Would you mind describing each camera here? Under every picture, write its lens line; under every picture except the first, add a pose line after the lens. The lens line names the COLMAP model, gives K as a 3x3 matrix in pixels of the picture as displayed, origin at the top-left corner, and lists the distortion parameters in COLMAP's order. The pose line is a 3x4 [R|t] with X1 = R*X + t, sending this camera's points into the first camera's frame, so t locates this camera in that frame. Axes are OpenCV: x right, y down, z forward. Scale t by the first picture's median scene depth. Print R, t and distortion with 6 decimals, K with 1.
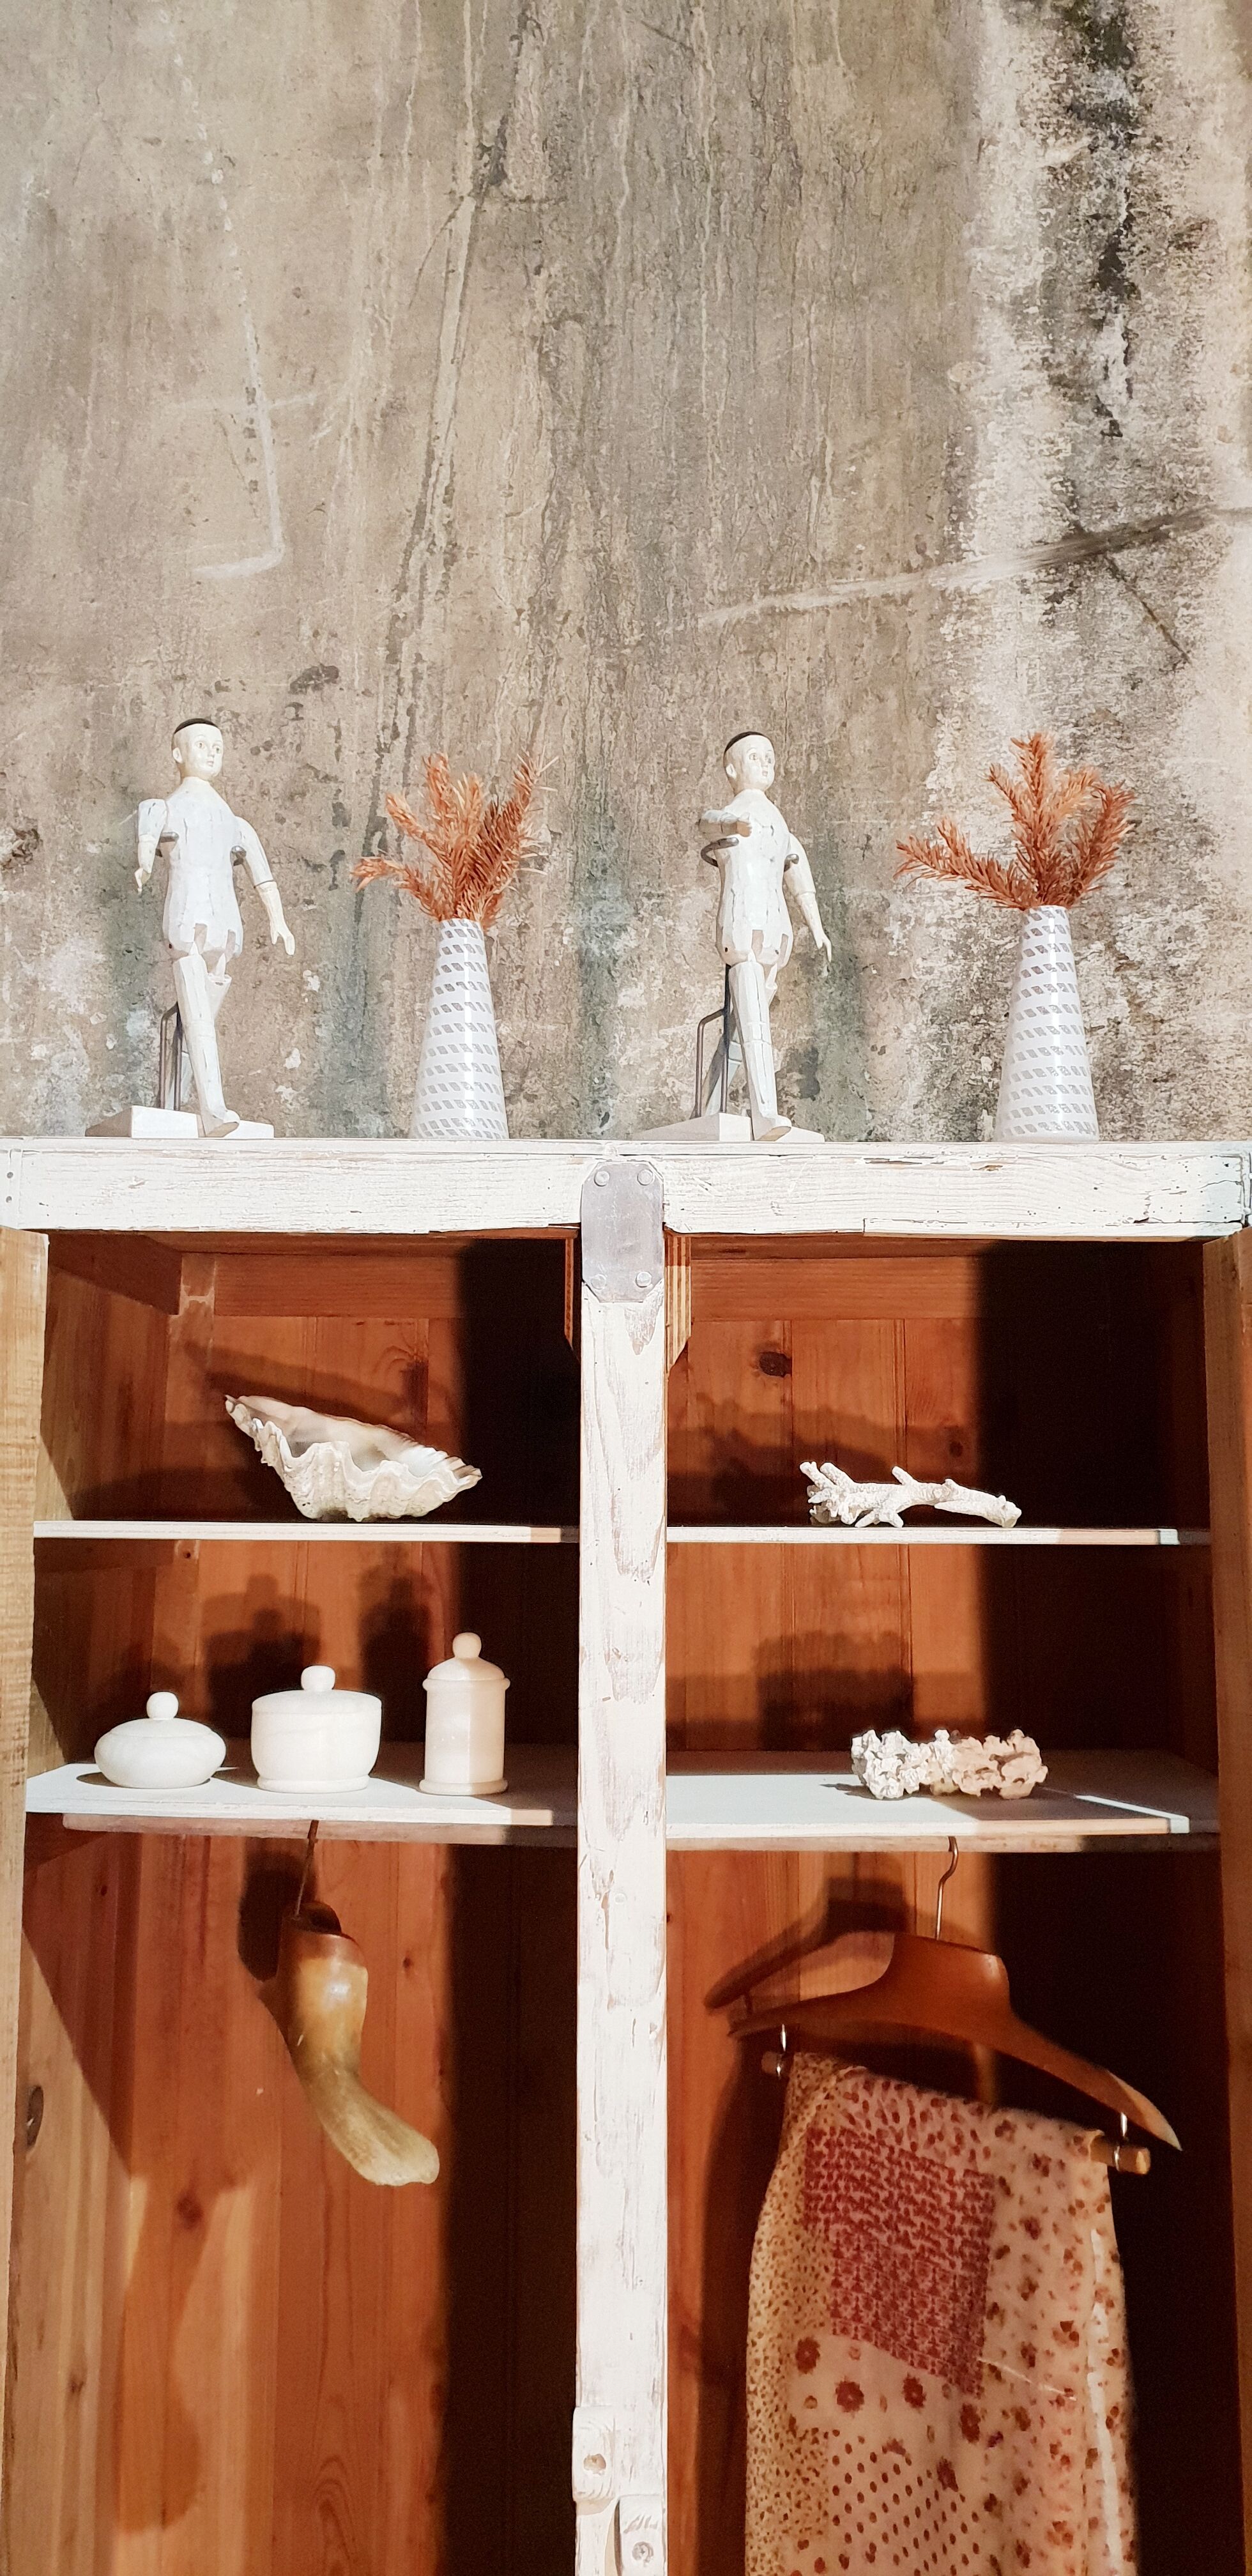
lens RADIAL K [[2004.1, 0, 684.6], [0, 2004.1, 1286.1], [0, 0, 1]] dist [0.005869, 0.017945]
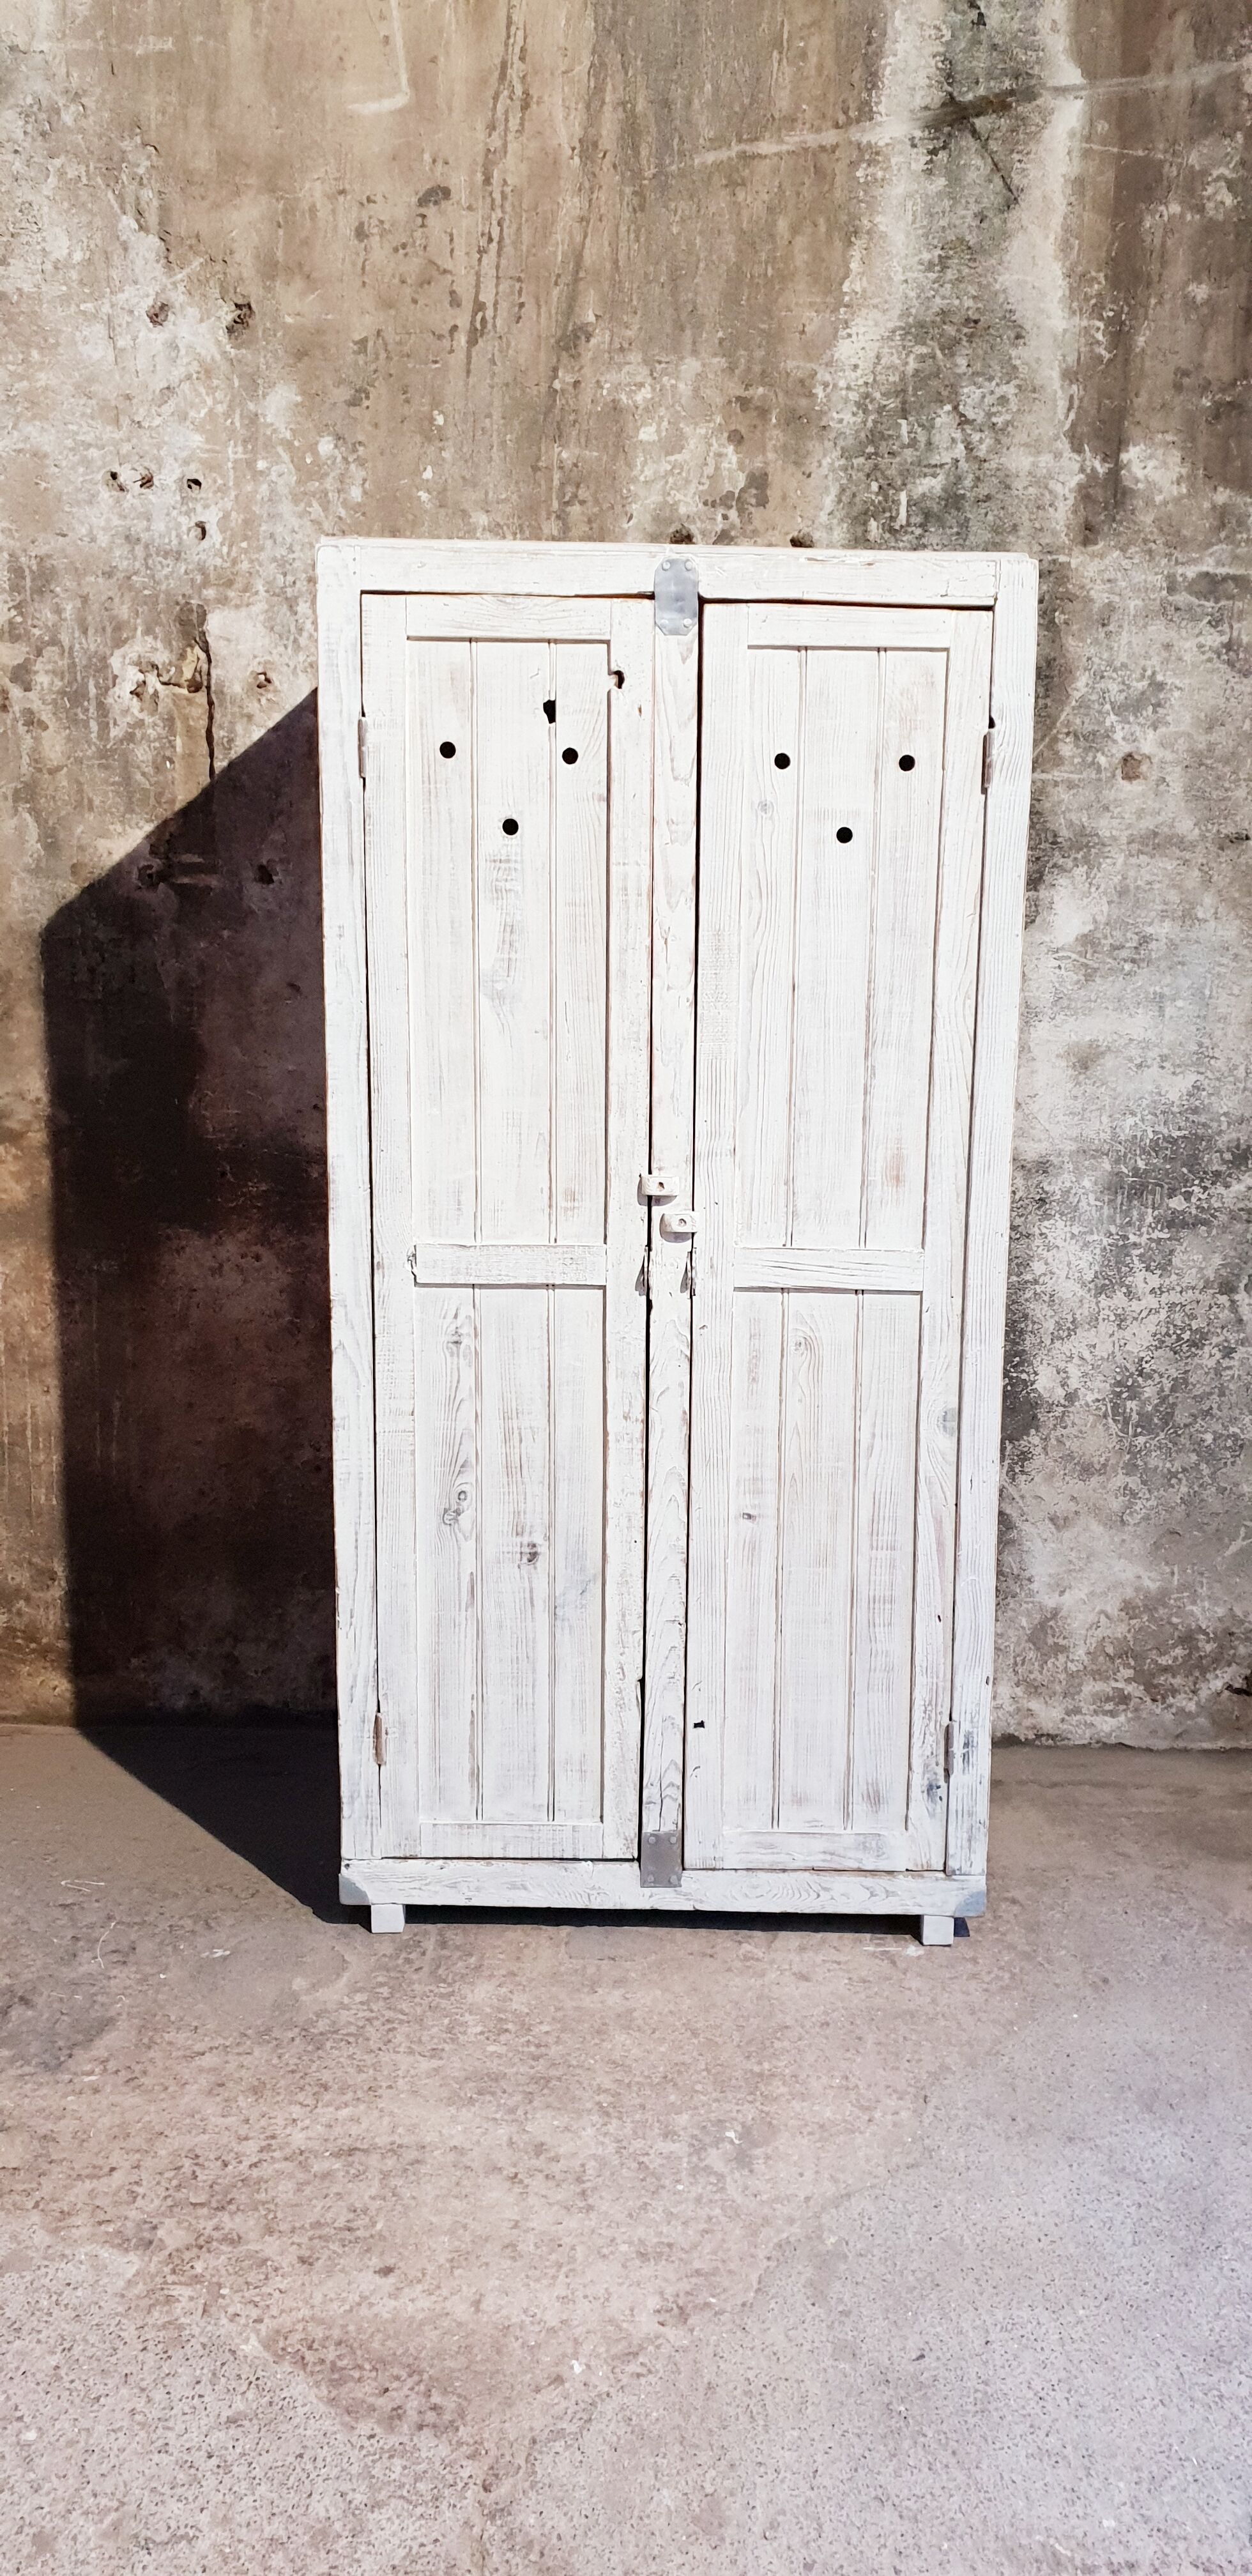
lens RADIAL K [[2004.1, 0, 670.4], [0, 2004.1, 1270.6], [0, 0, 1]] dist [0.005869, 0.017945]
pose [[0.998850, 0.001690, 0.047906, -0.081856], [-0.015990, 0.953885, 0.299746, 0.006034], [-0.045190, -0.300167, 0.952816, -0.670119]]
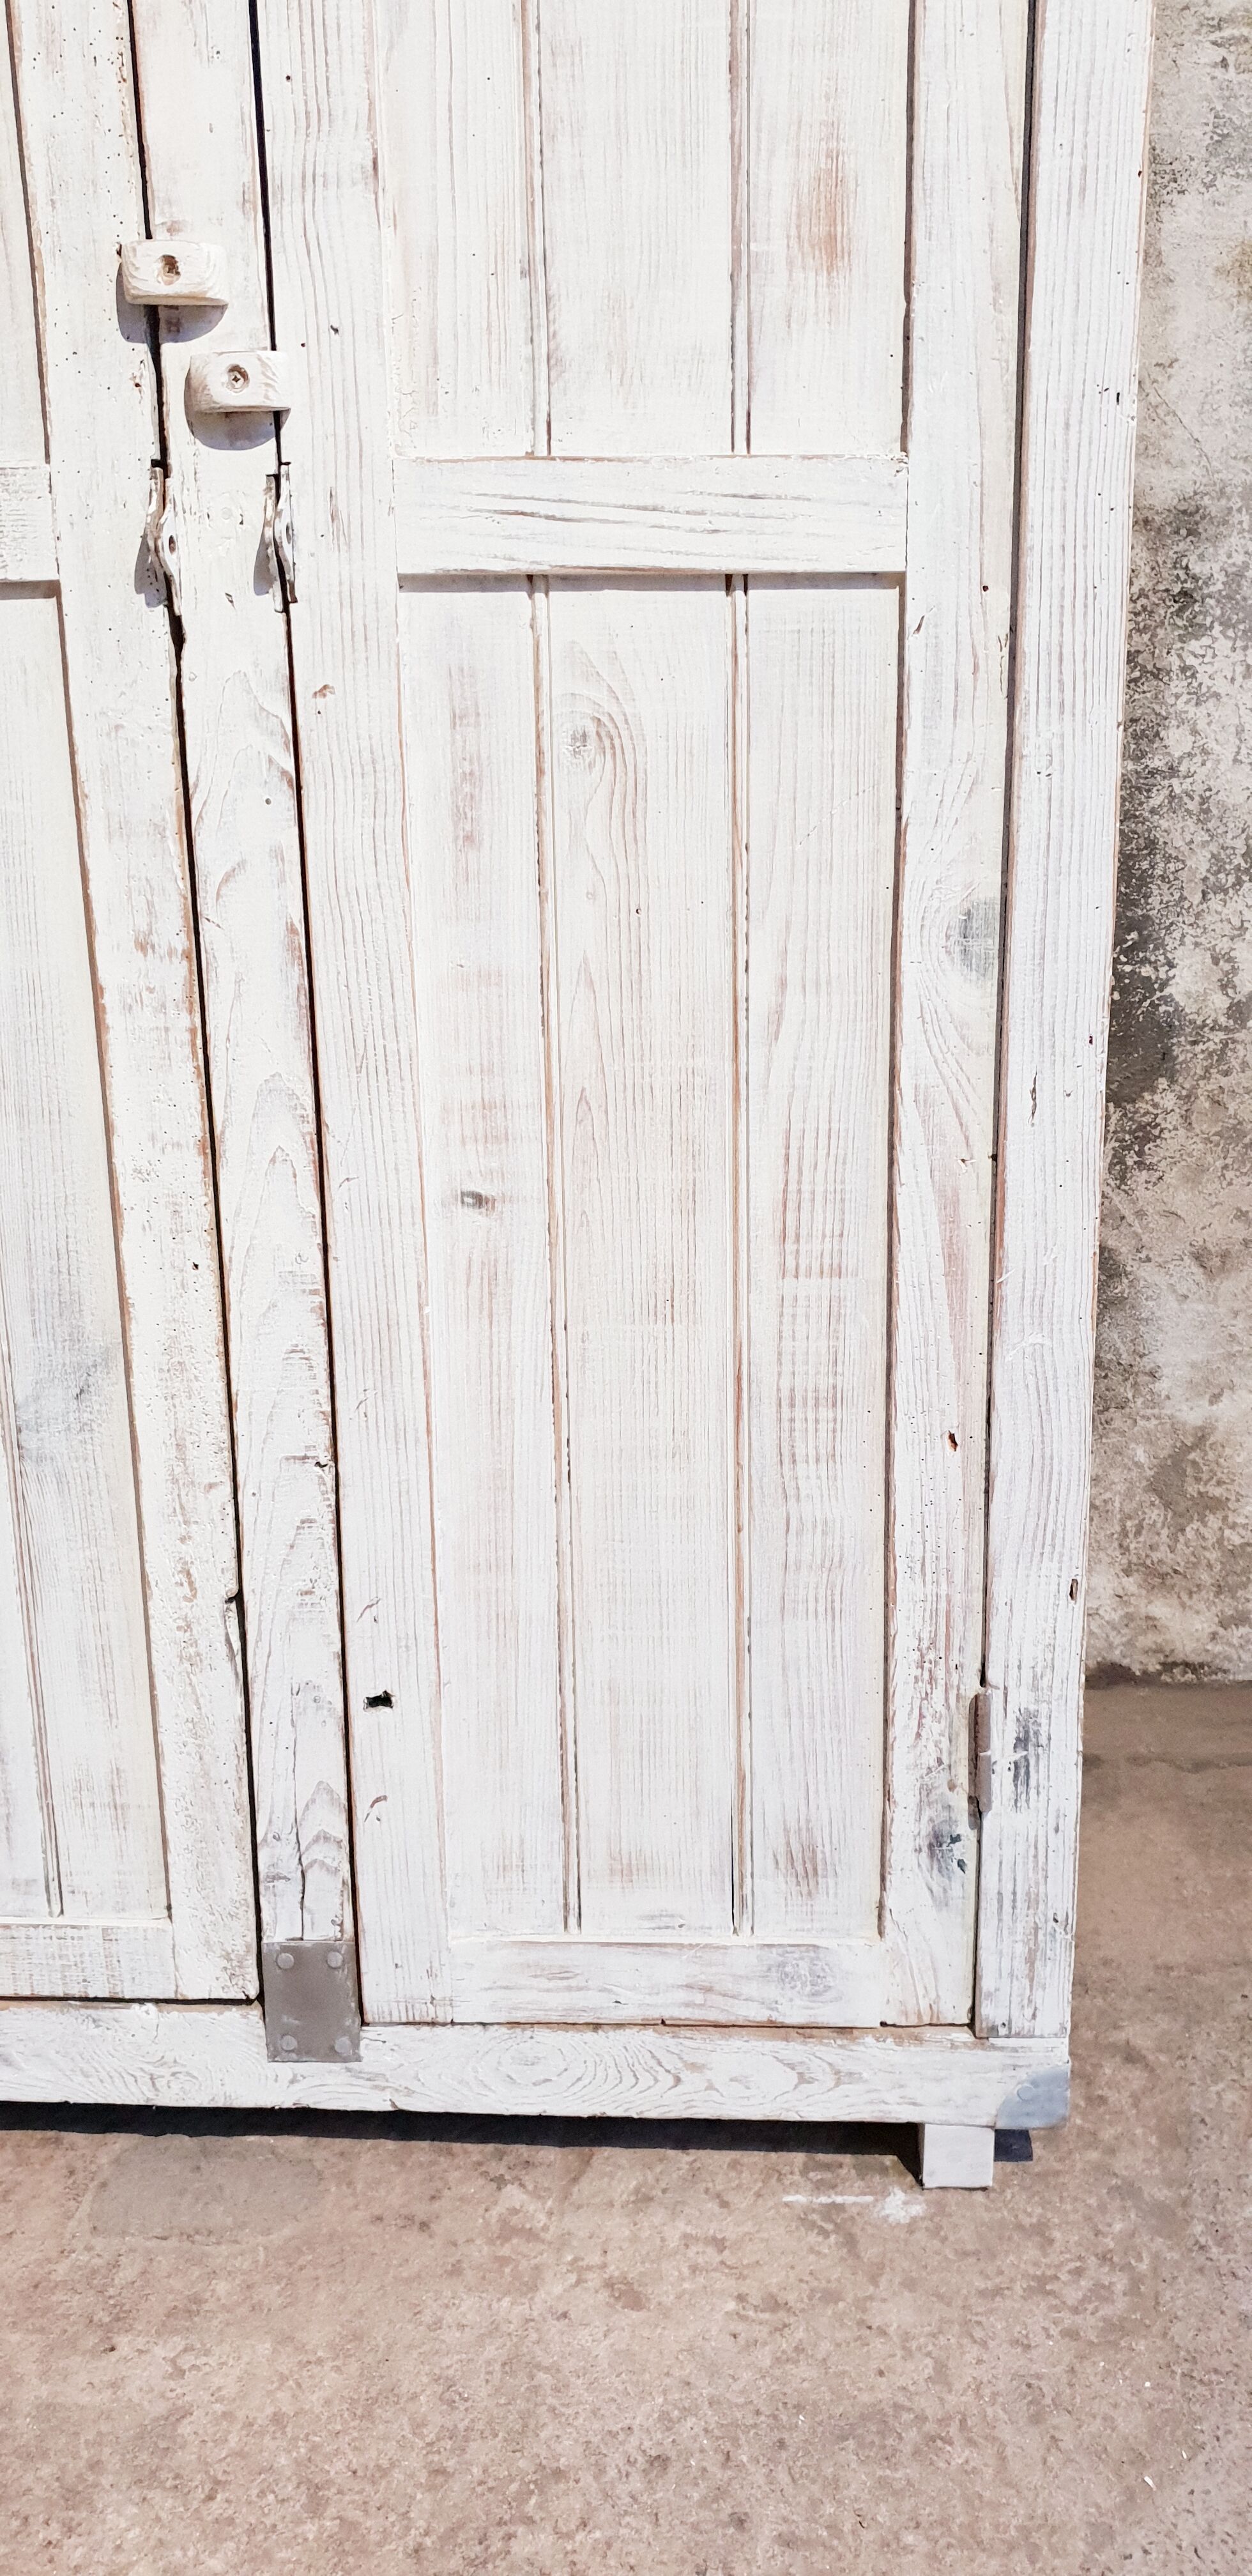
lens RADIAL K [[2004.1, 0, 657.8], [0, 2004.1, 1270.9], [0, 0, 1]] dist [0.005869, 0.017945]
pose [[0.999856, -0.015665, 0.006596, 0.082565], [0.012131, 0.929513, 0.368590, 0.389361], [-0.011905, -0.368457, 0.929568, 0.053940]]
